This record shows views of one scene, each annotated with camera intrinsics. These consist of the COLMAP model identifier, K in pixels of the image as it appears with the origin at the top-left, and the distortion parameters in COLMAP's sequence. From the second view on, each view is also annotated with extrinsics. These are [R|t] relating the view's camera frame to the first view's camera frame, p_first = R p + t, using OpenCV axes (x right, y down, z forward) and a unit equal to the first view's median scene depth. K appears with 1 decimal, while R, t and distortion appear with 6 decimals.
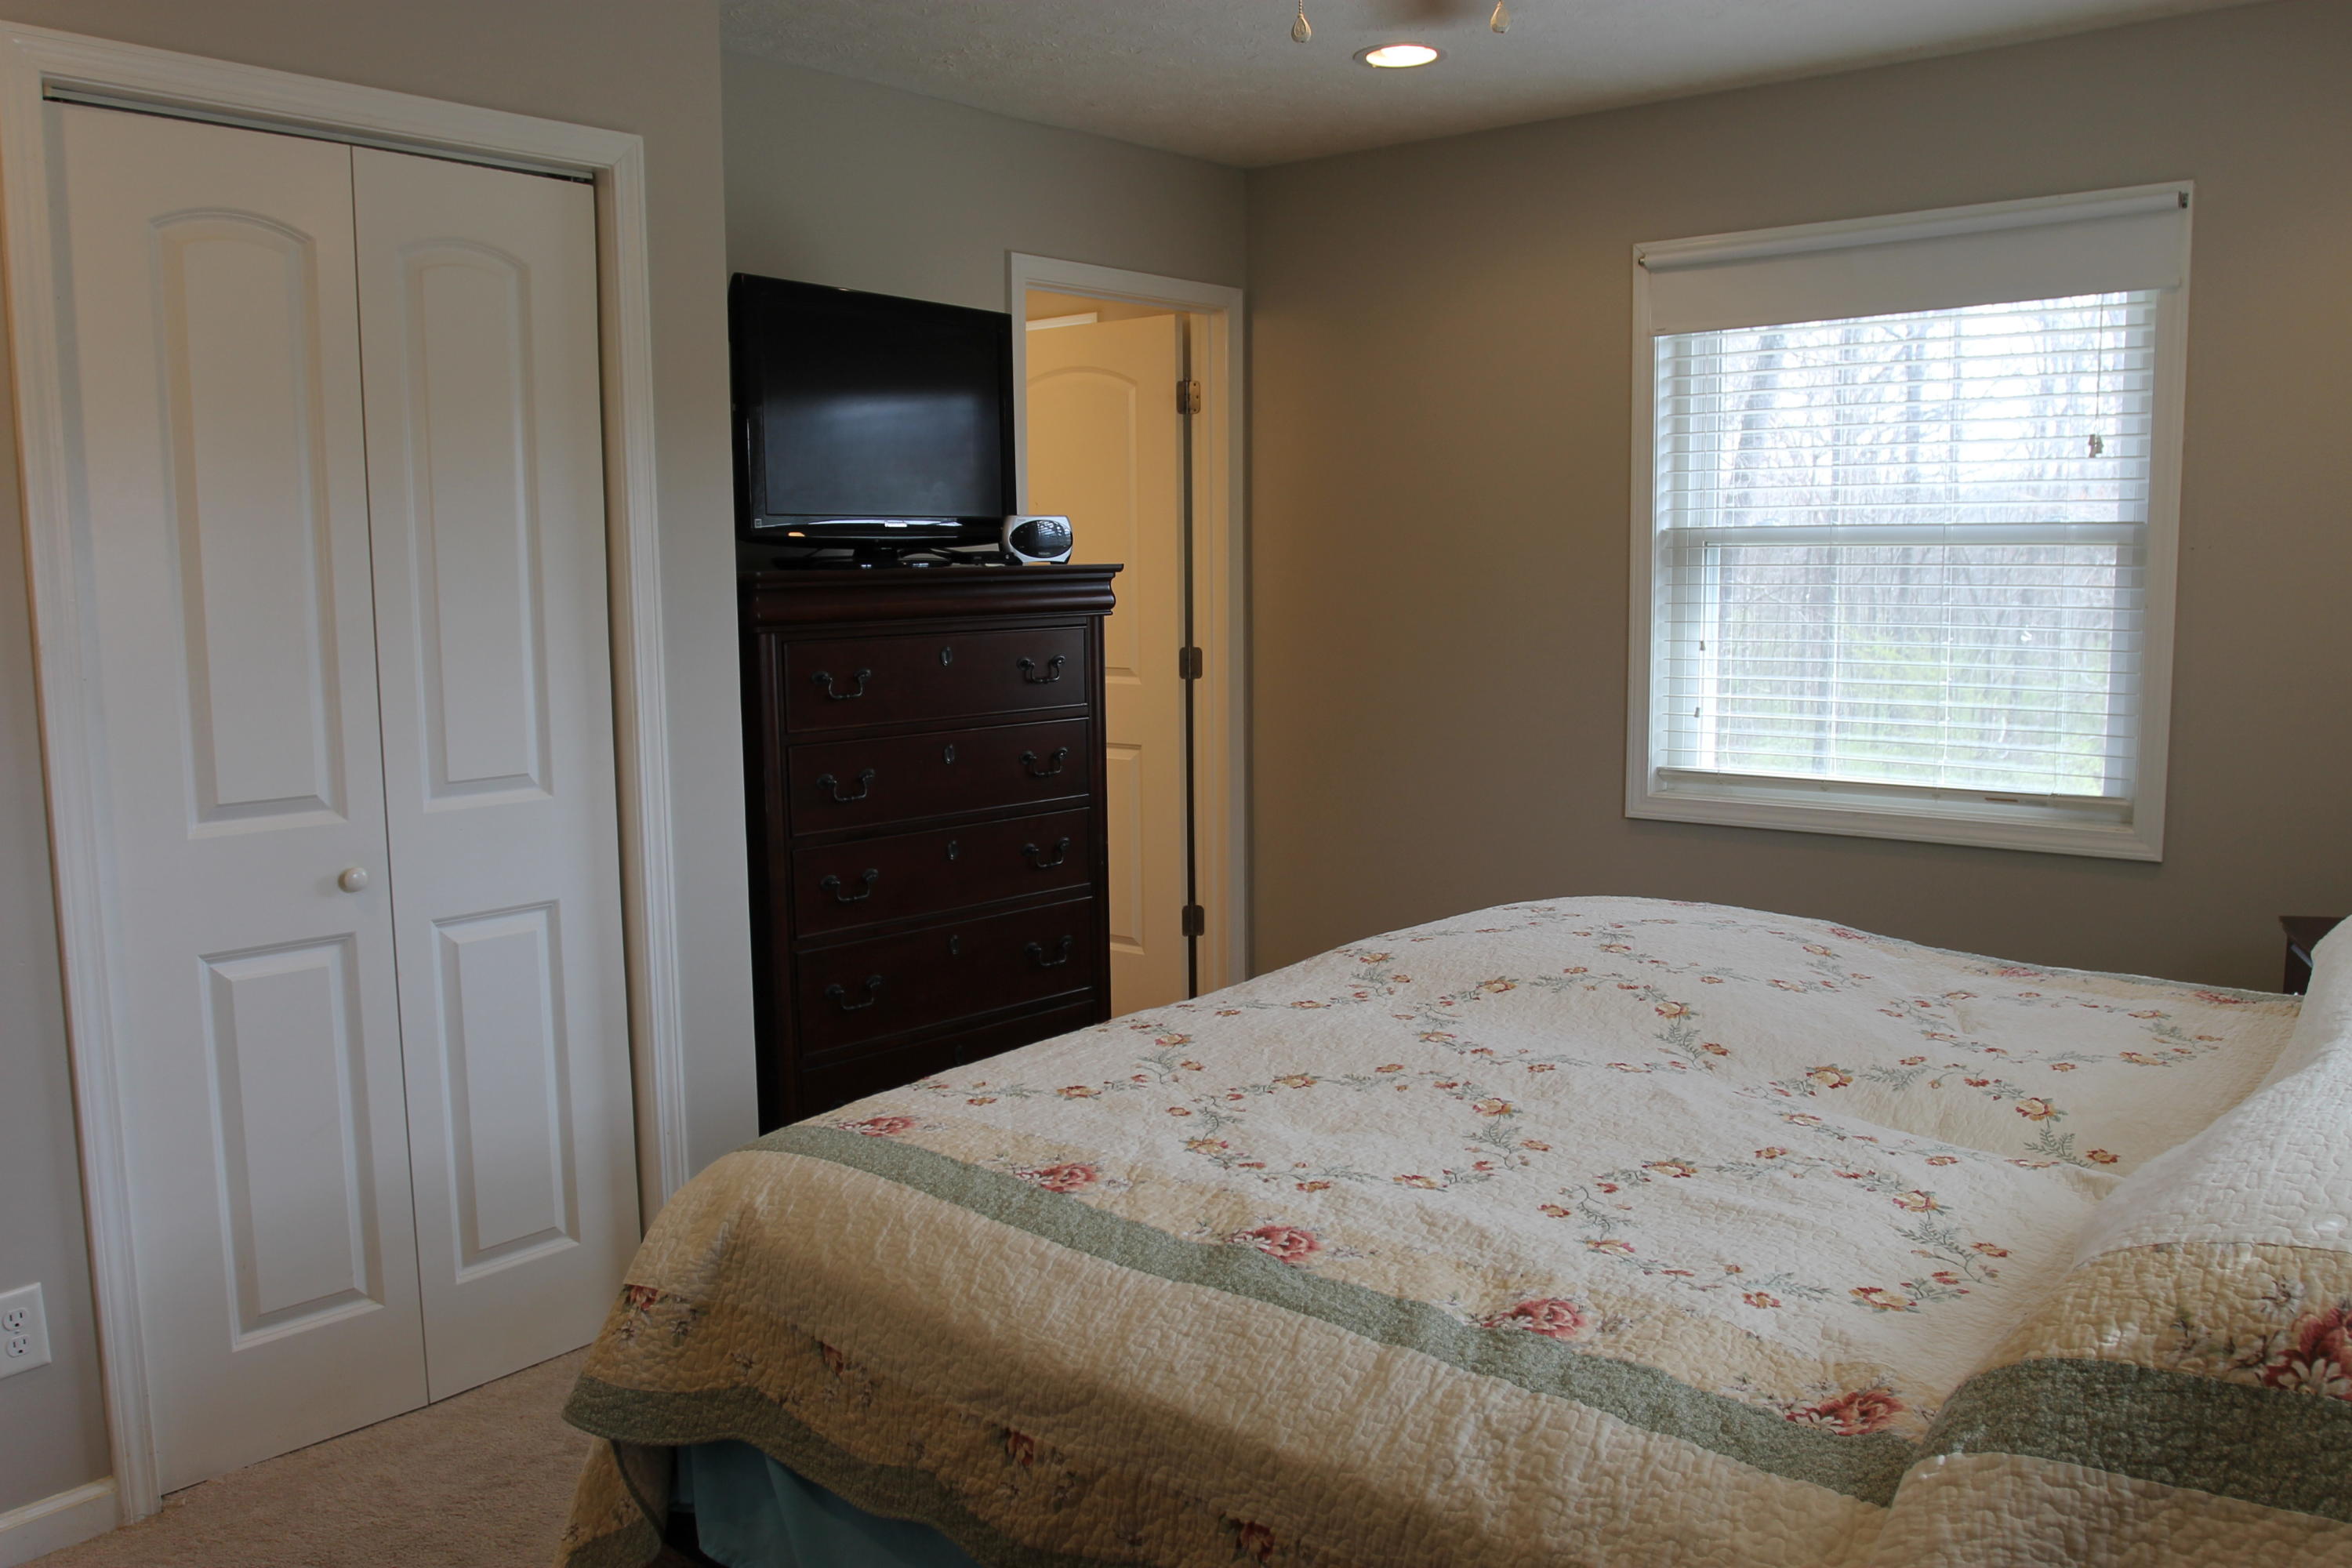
lens RADIAL K [[1876.8, 0, 1174.7], [0, 1876.8, 781.9], [0, 0, 1]] dist [-0.090831, 0.056974]
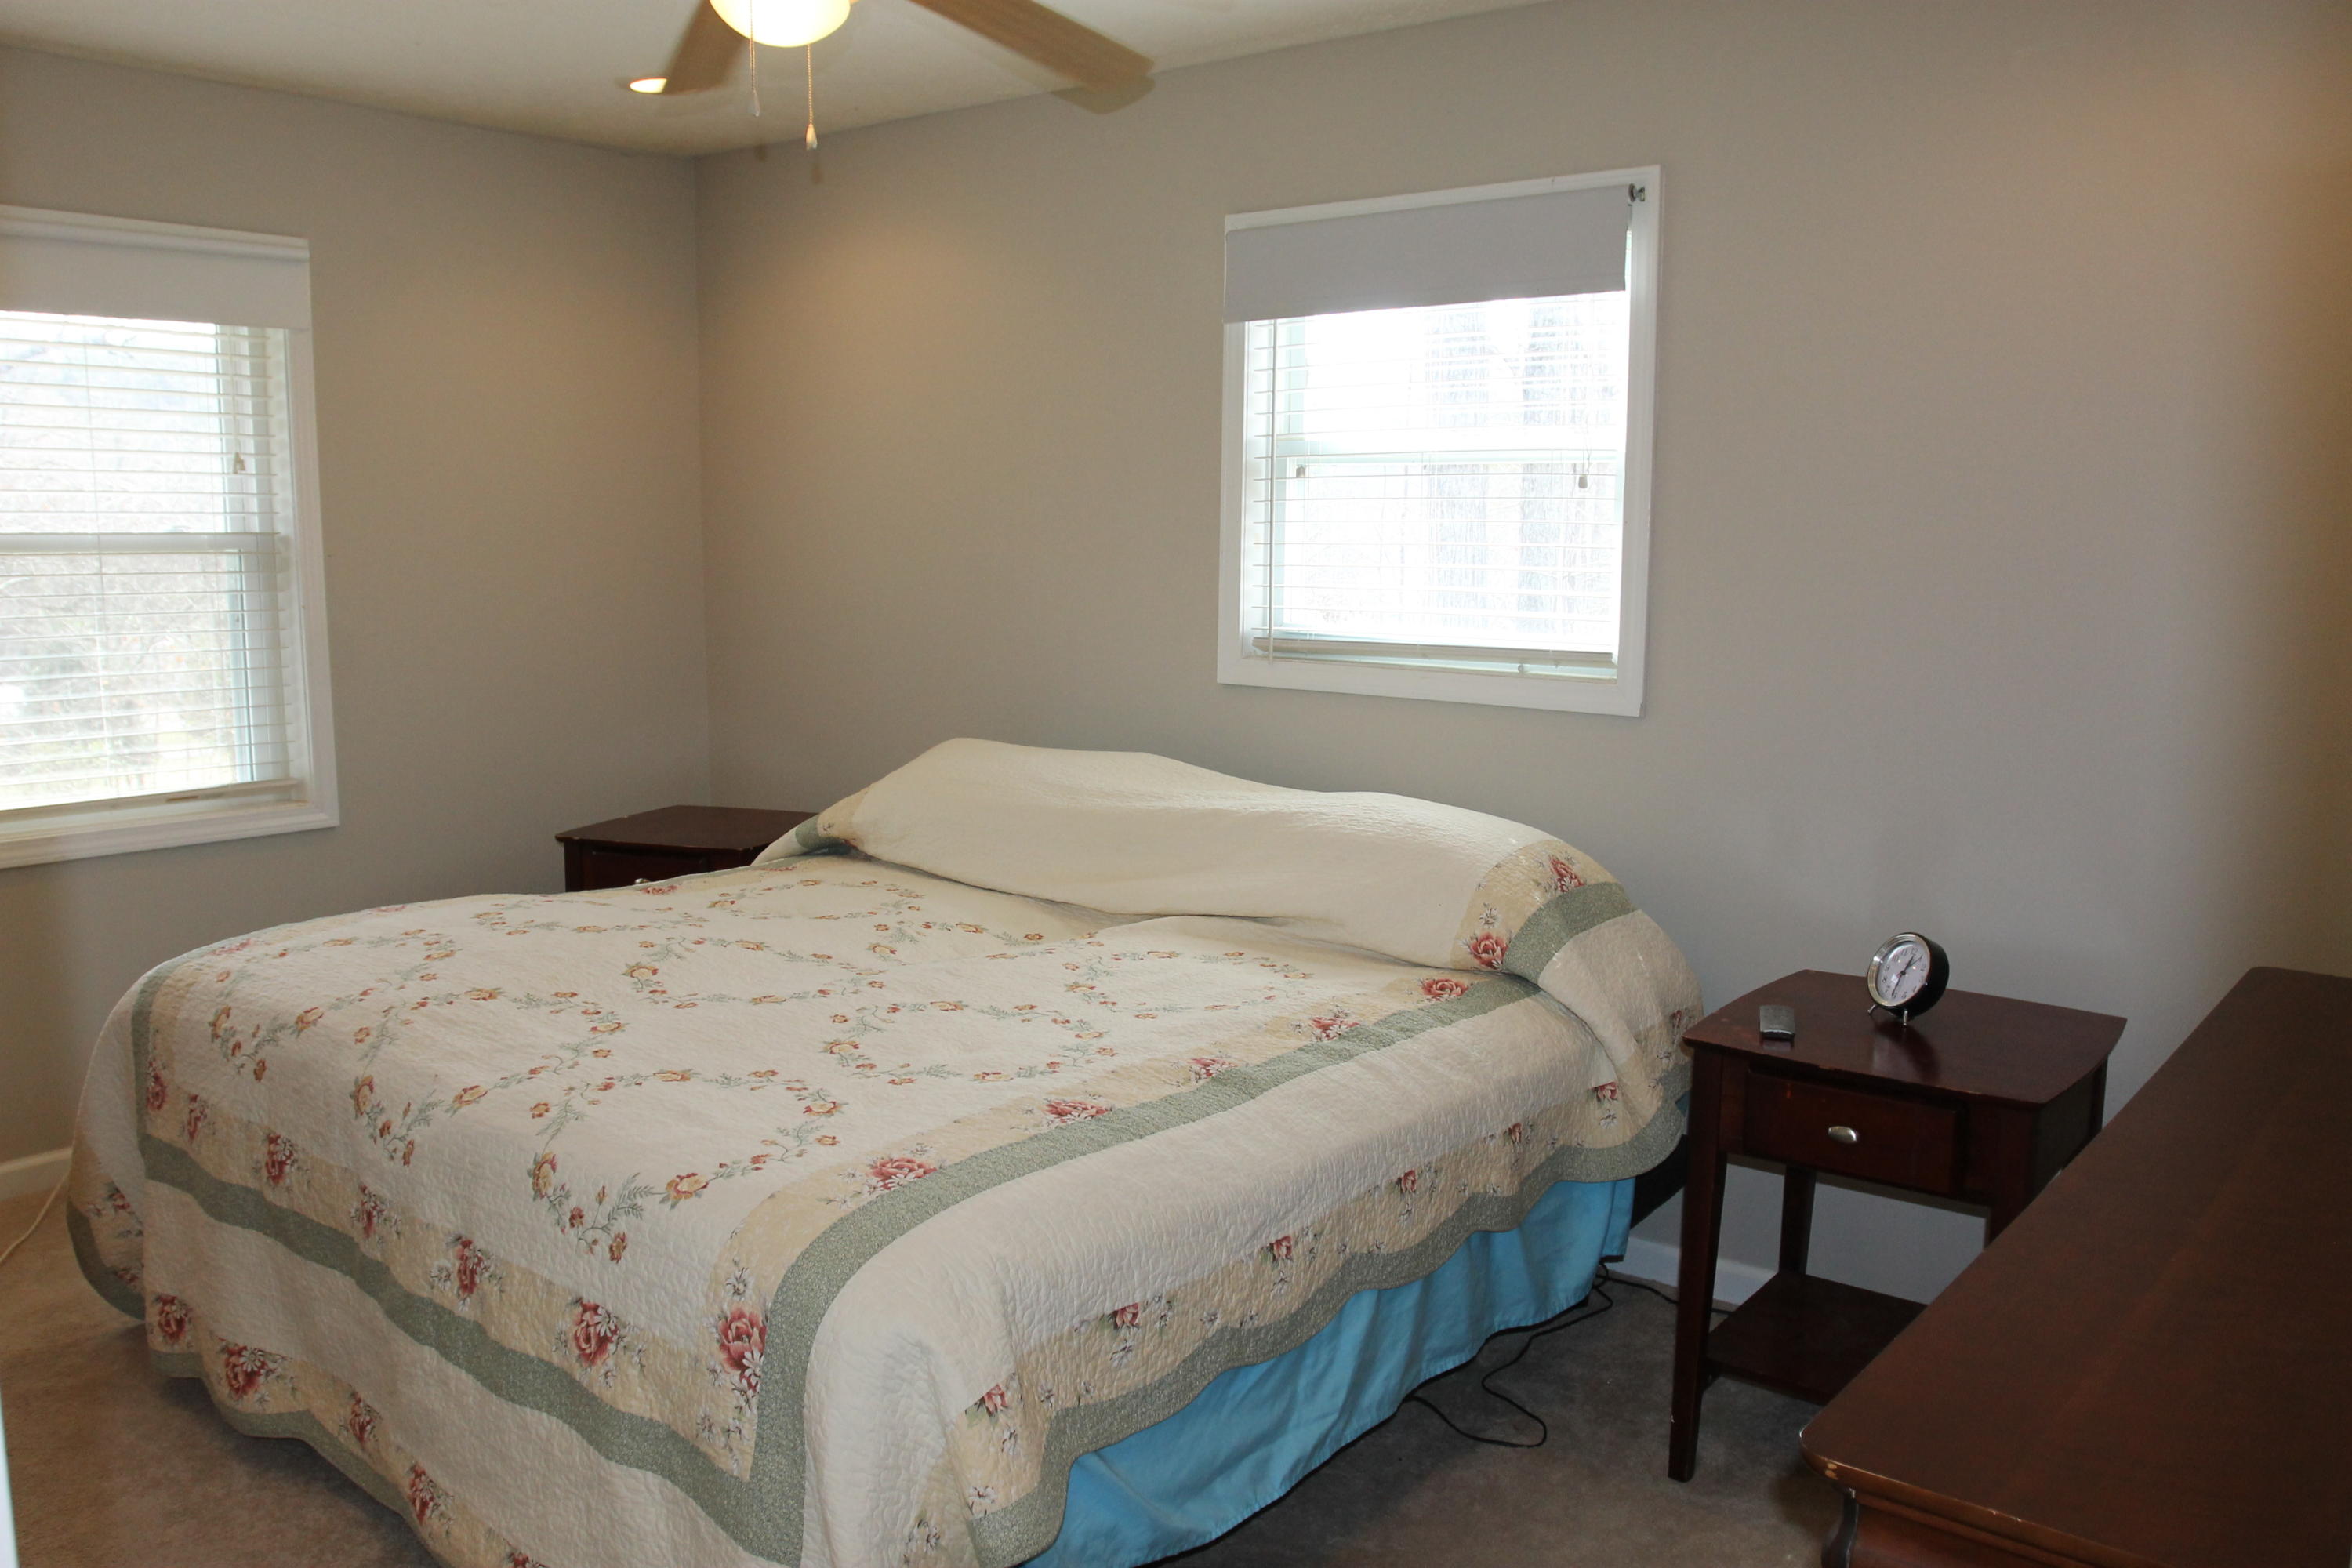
lens RADIAL K [[1876.8, 0, 1175.5], [0, 1876.8, 787.7], [0, 0, 1]] dist [-0.090831, 0.056974]
pose [[-0.014580, -0.131541, 0.991203, -1.222131], [0.116234, 0.984365, 0.132344, -0.142345], [-0.993115, 0.117141, 0.000938, 0.911362]]
